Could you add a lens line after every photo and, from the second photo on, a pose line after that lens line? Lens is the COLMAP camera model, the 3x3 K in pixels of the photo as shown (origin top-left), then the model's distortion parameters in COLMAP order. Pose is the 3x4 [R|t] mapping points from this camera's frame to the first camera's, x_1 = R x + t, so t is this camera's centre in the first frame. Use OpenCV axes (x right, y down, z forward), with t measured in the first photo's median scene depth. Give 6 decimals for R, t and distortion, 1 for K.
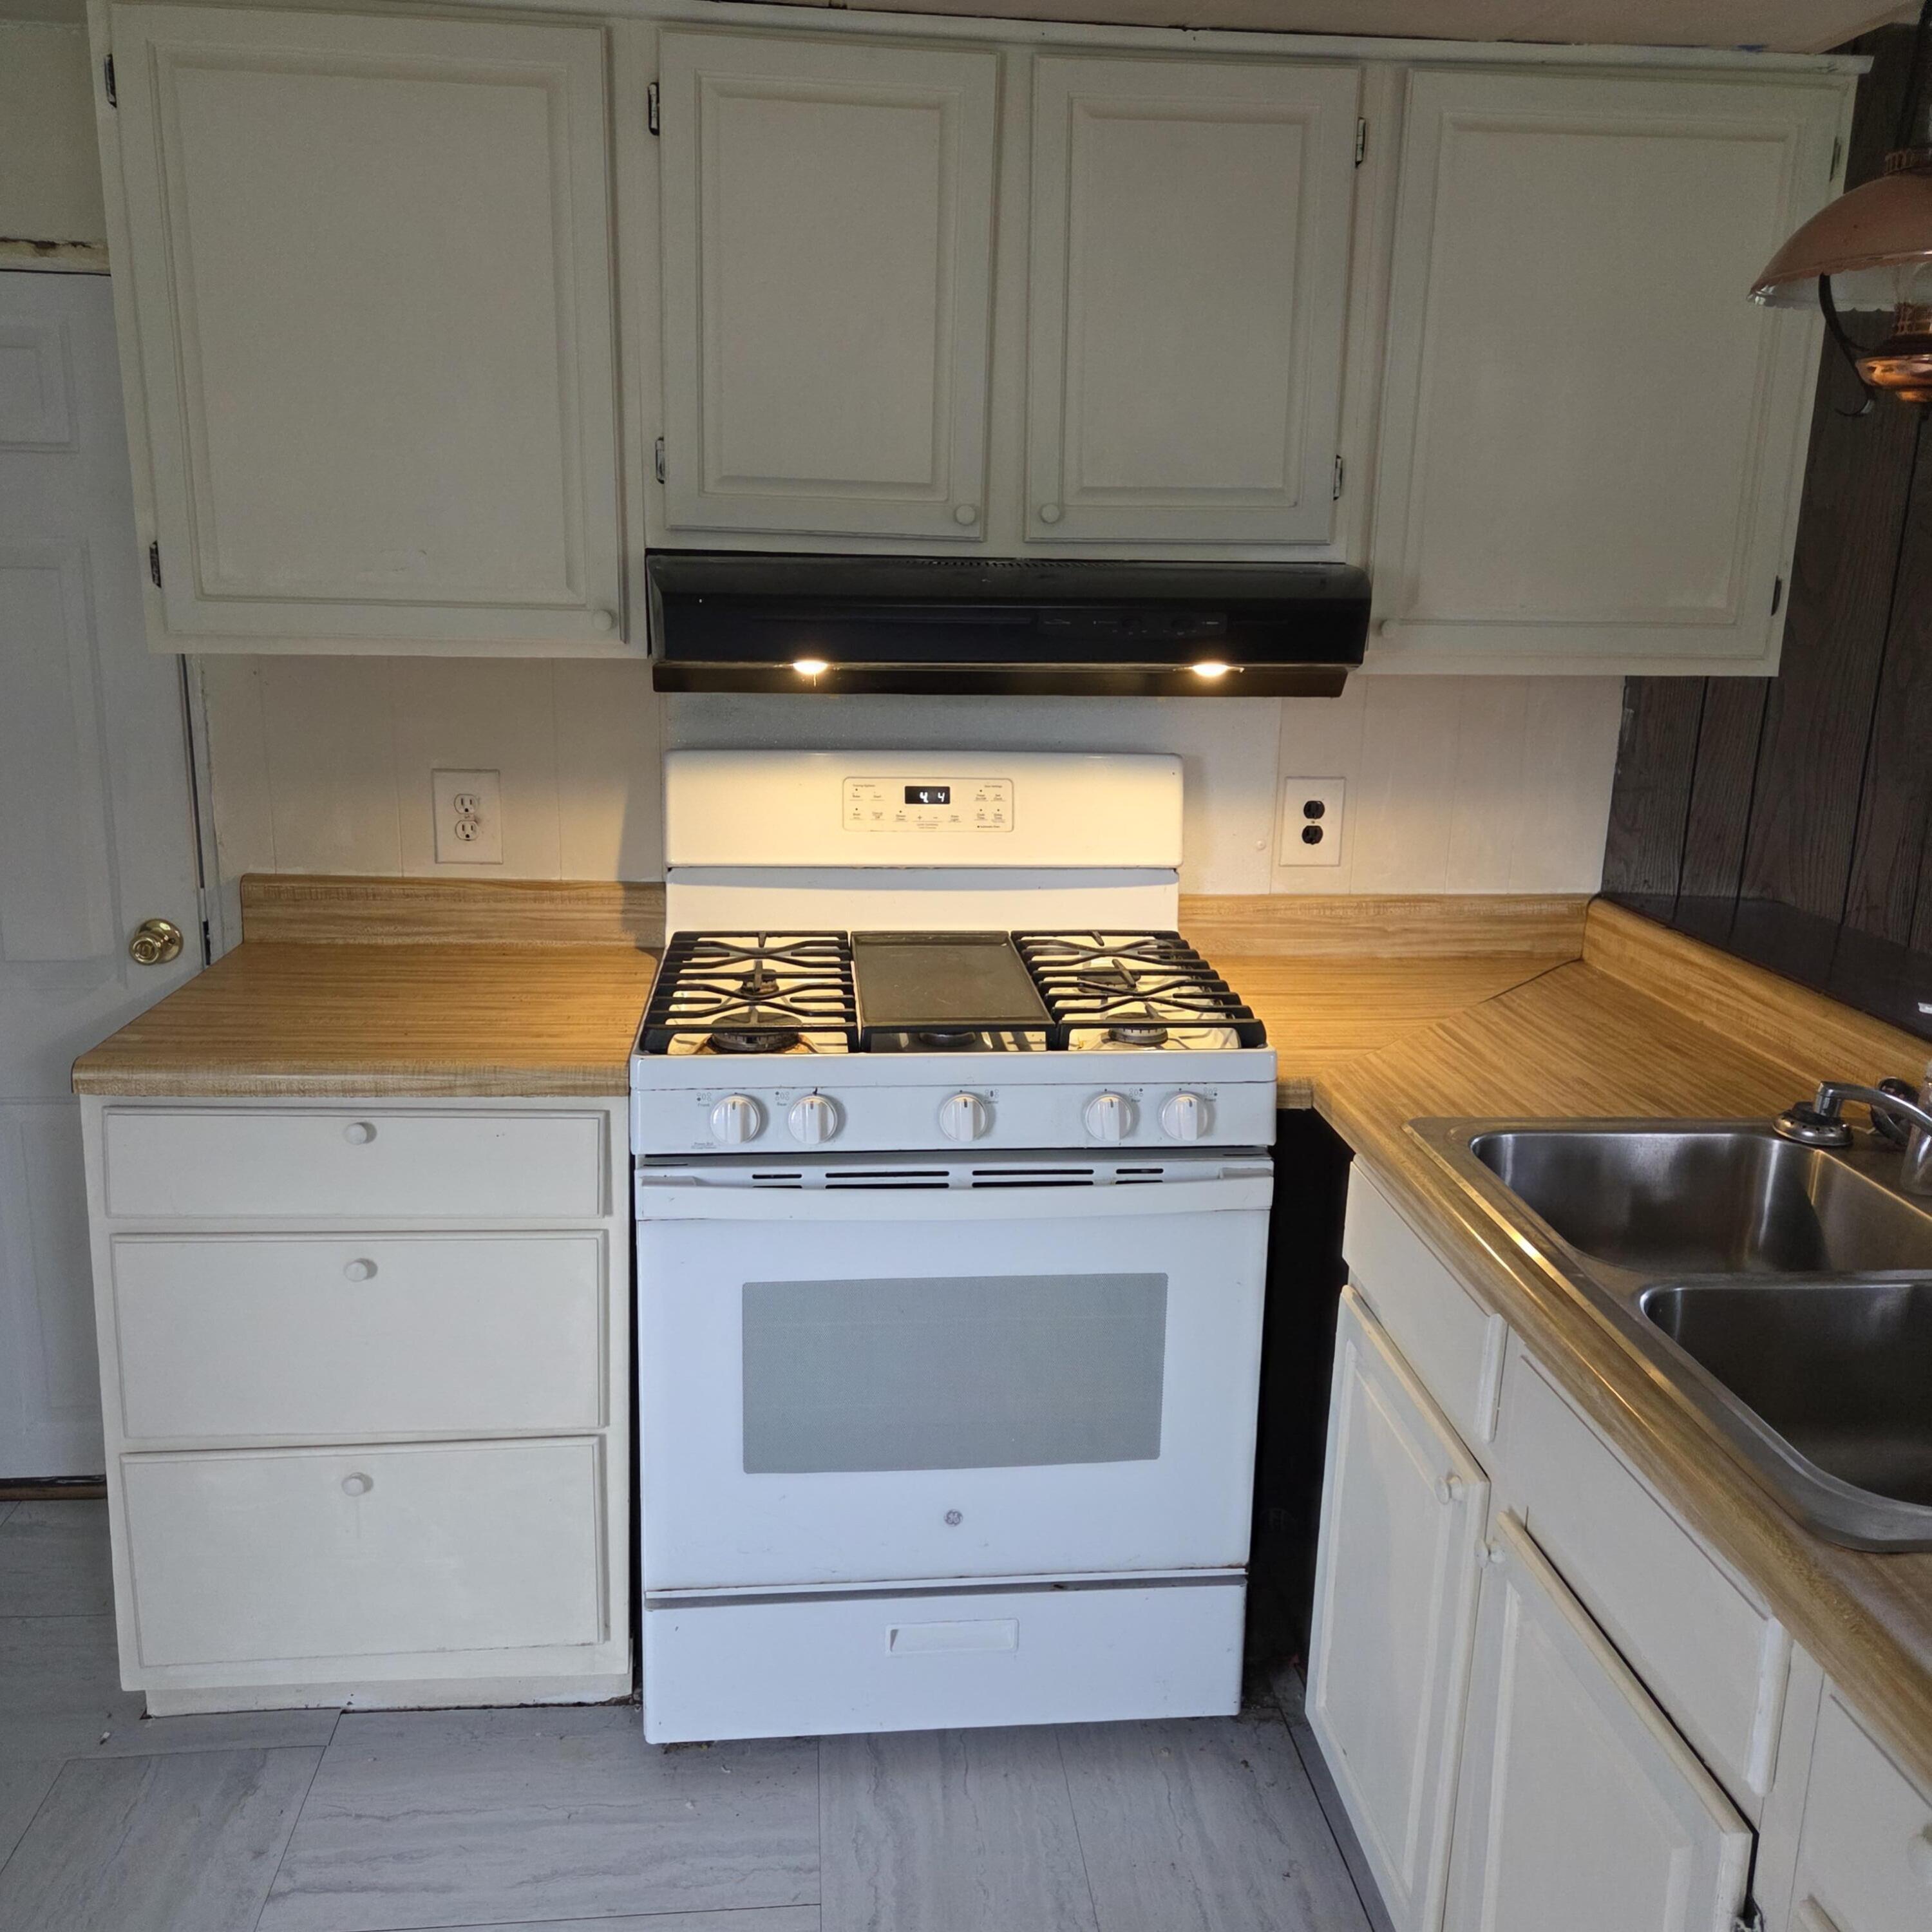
lens RADIAL K [[1728.9, 0, 973.0], [0, 1728.9, 954.1], [0, 0, 1]] dist [0.085442, -0.088433]
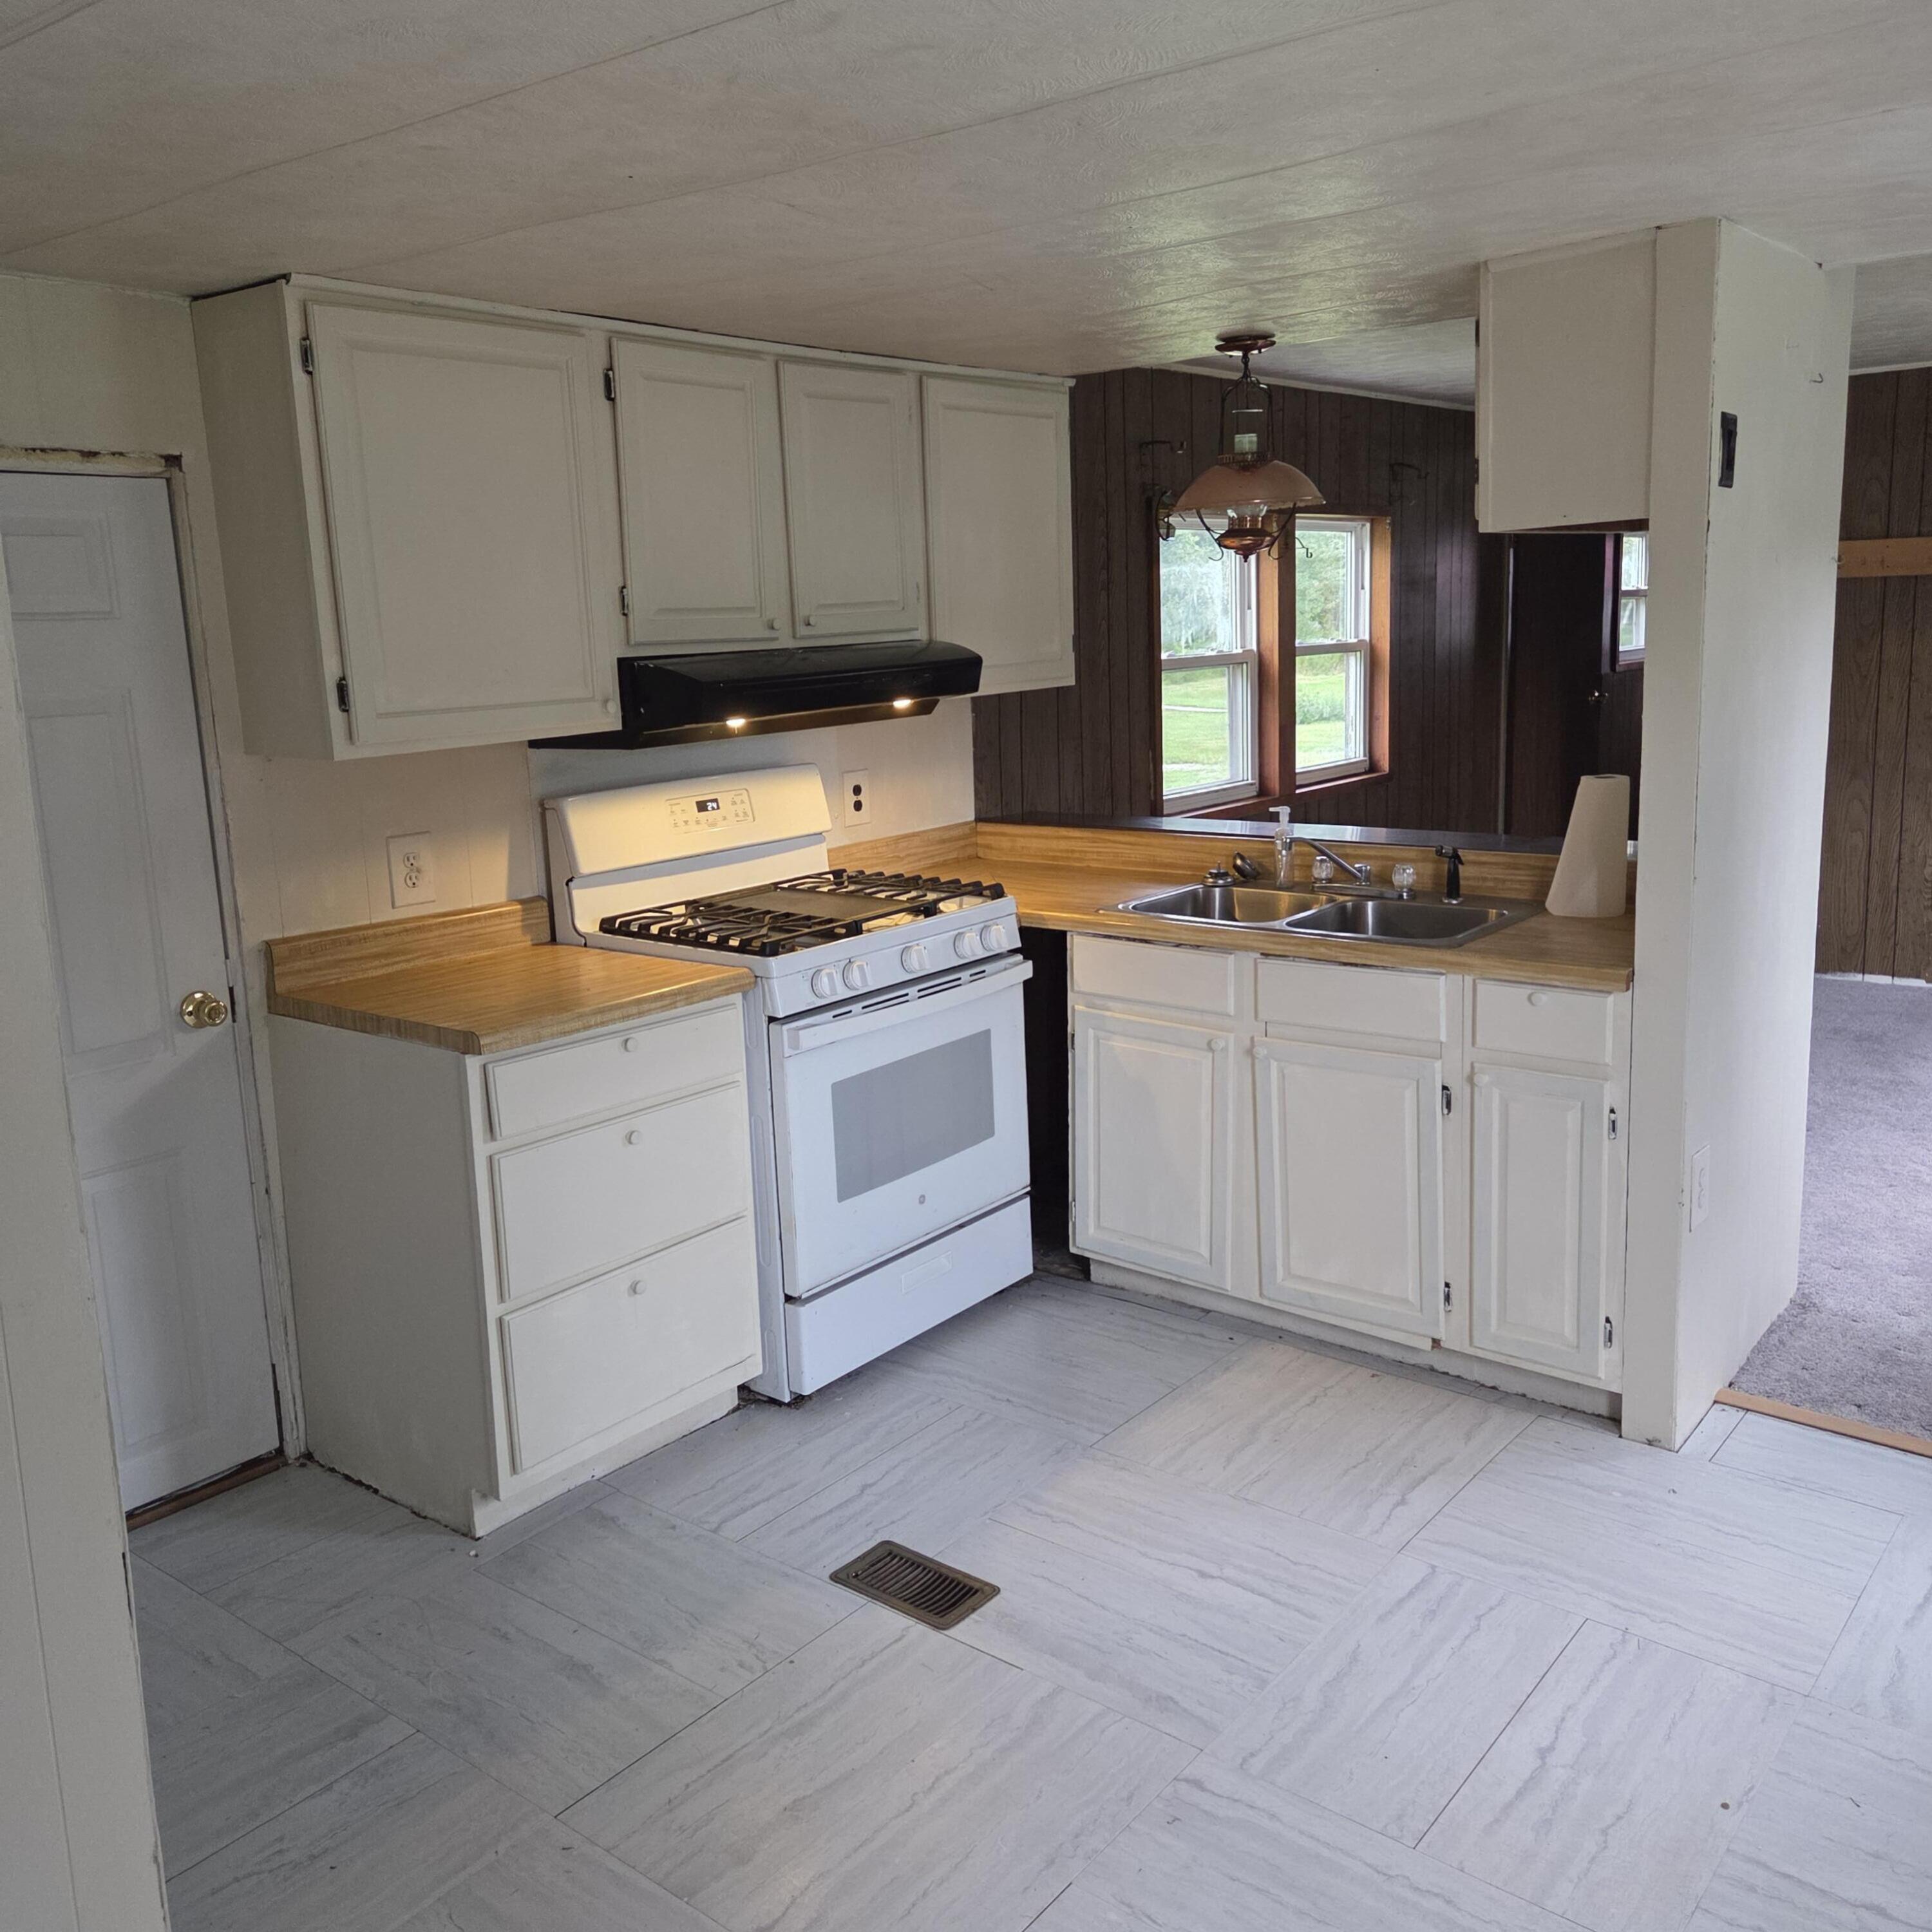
lens RADIAL K [[1728.9, 0, 972.3], [0, 1728.9, 948.3], [0, 0, 1]] dist [0.085442, -0.088433]
pose [[0.696091, -0.187672, 0.692991, -1.092972], [0.218534, 0.974815, 0.044483, 0.016605], [-0.683886, 0.120478, 0.719573, -0.287502]]
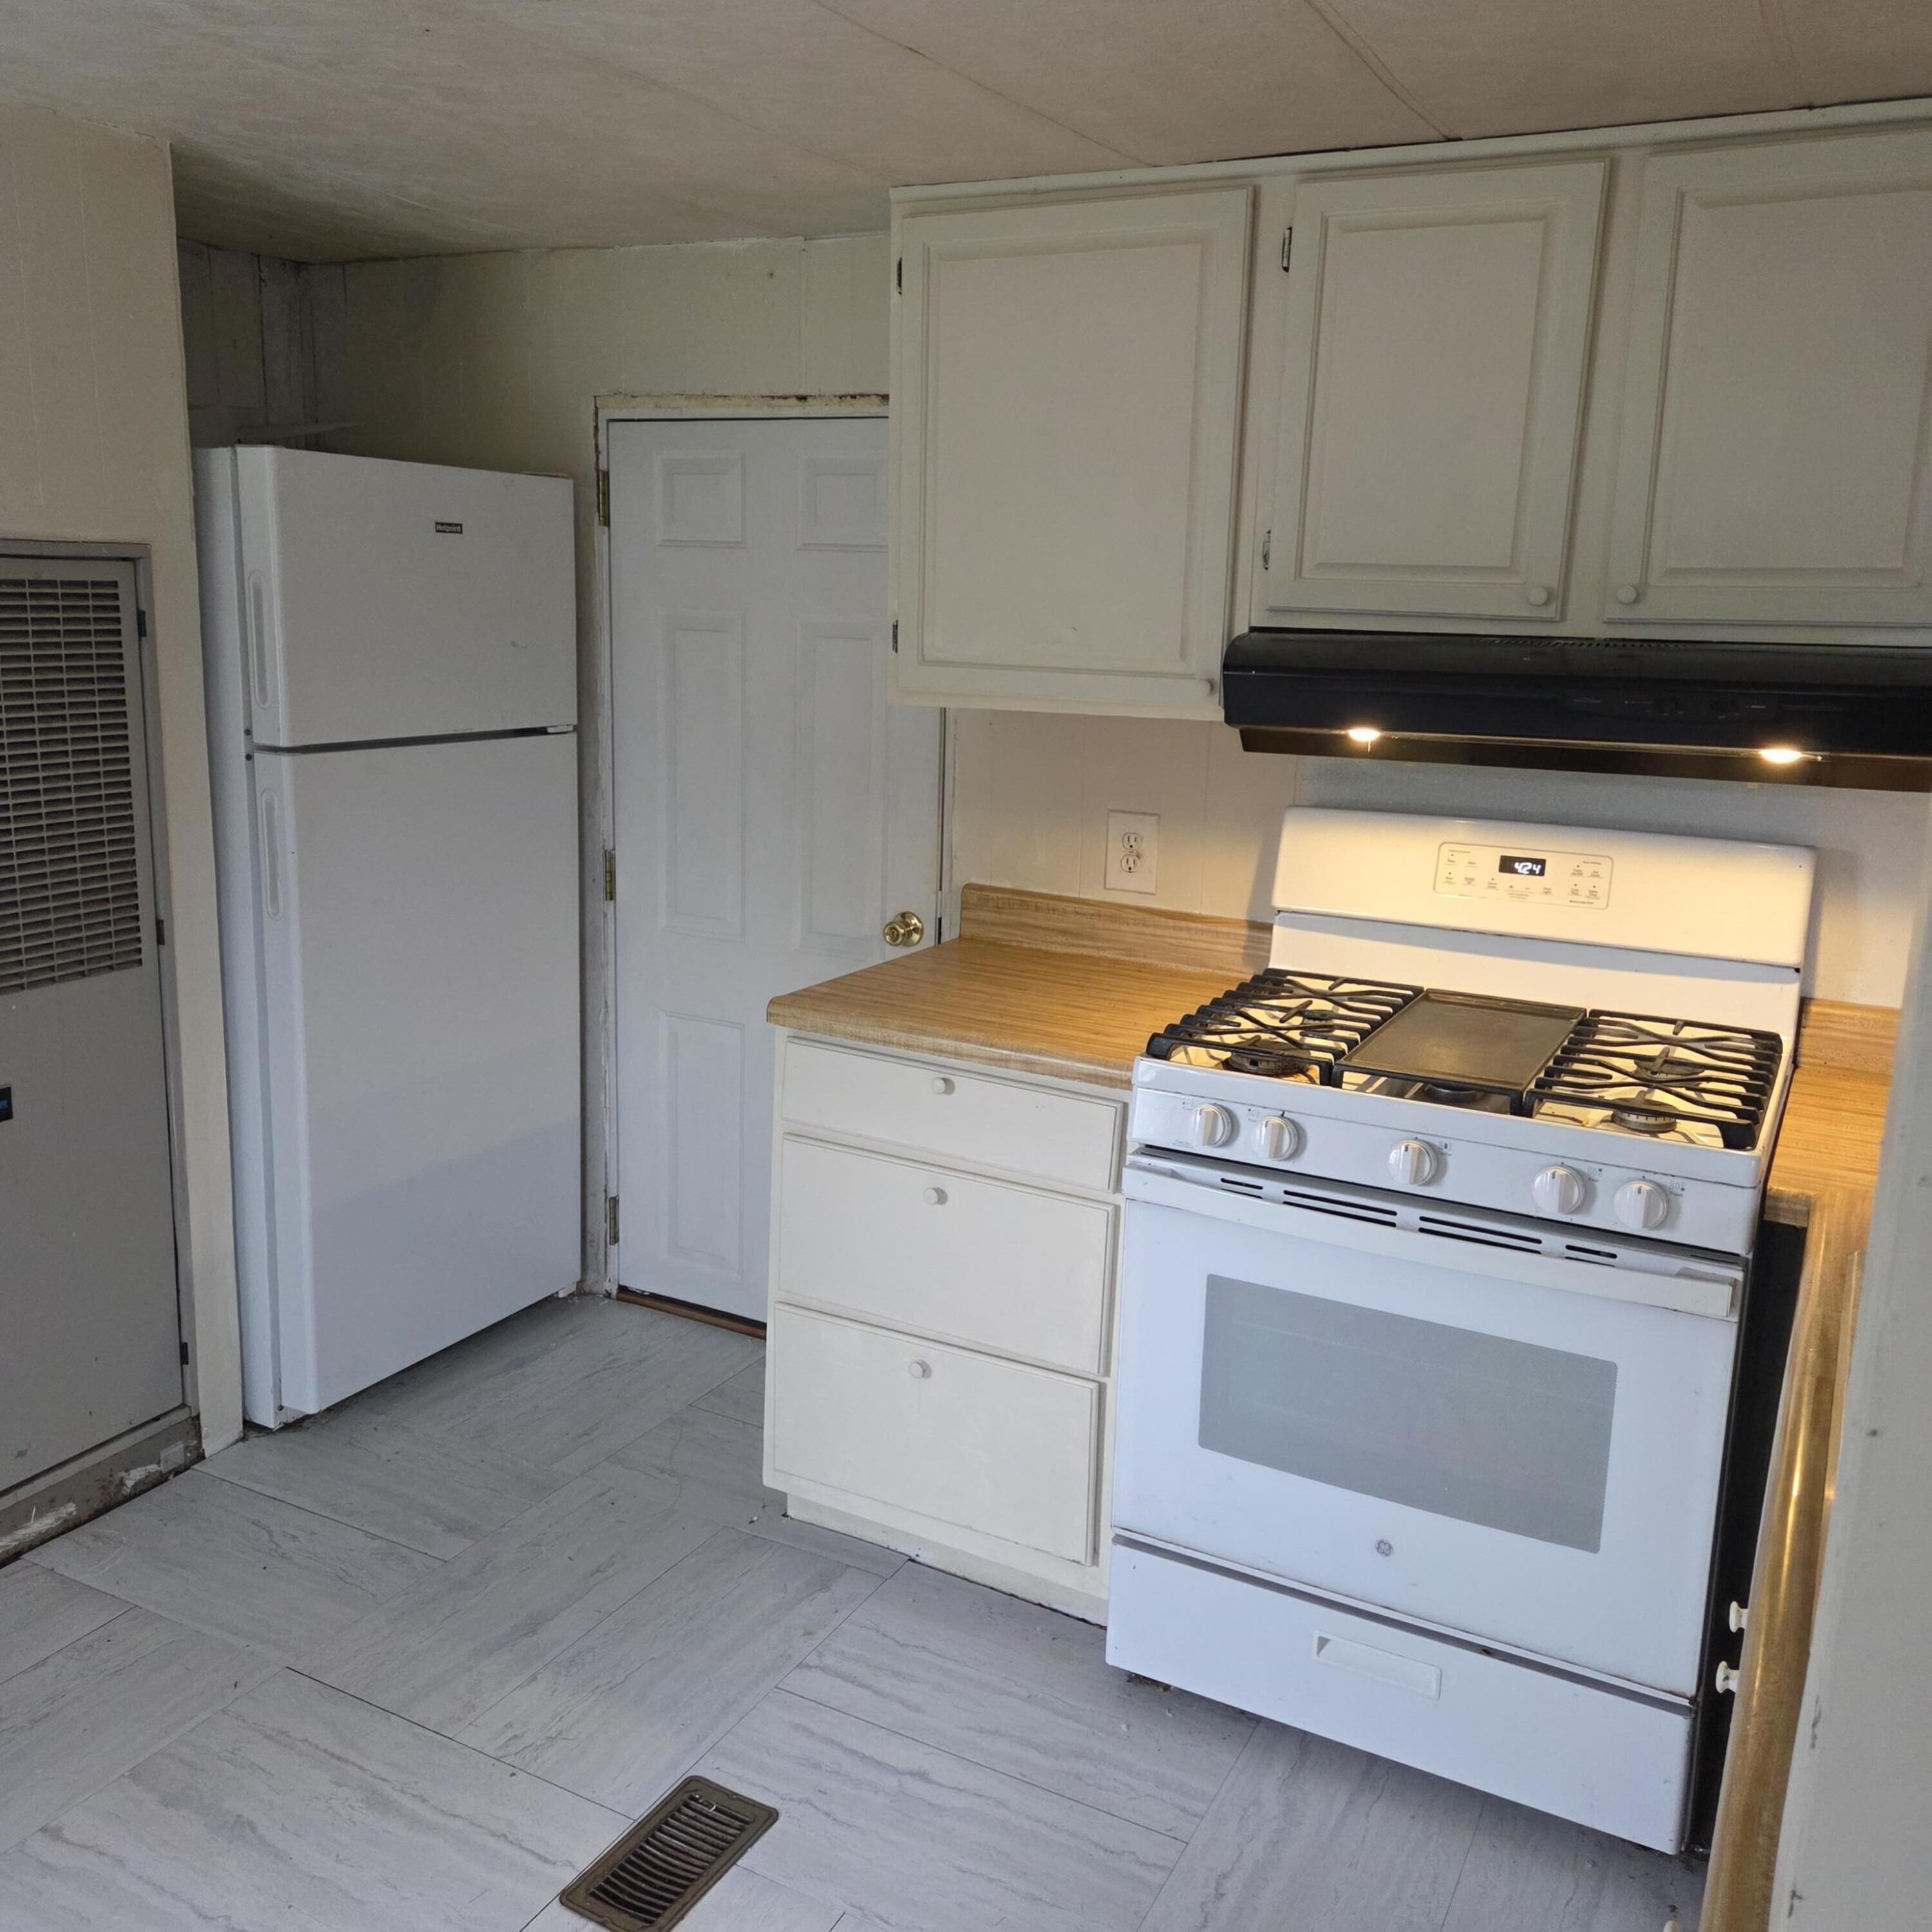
lens RADIAL K [[1728.9, 0, 970.3], [0, 1728.9, 947.7], [0, 0, 1]] dist [0.085442, -0.088433]
pose [[0.834765, 0.113443, -0.538793, 0.300246], [-0.137151, 0.990542, -0.003932, 0.005483], [0.533251, 0.077178, 0.842429, -0.042031]]
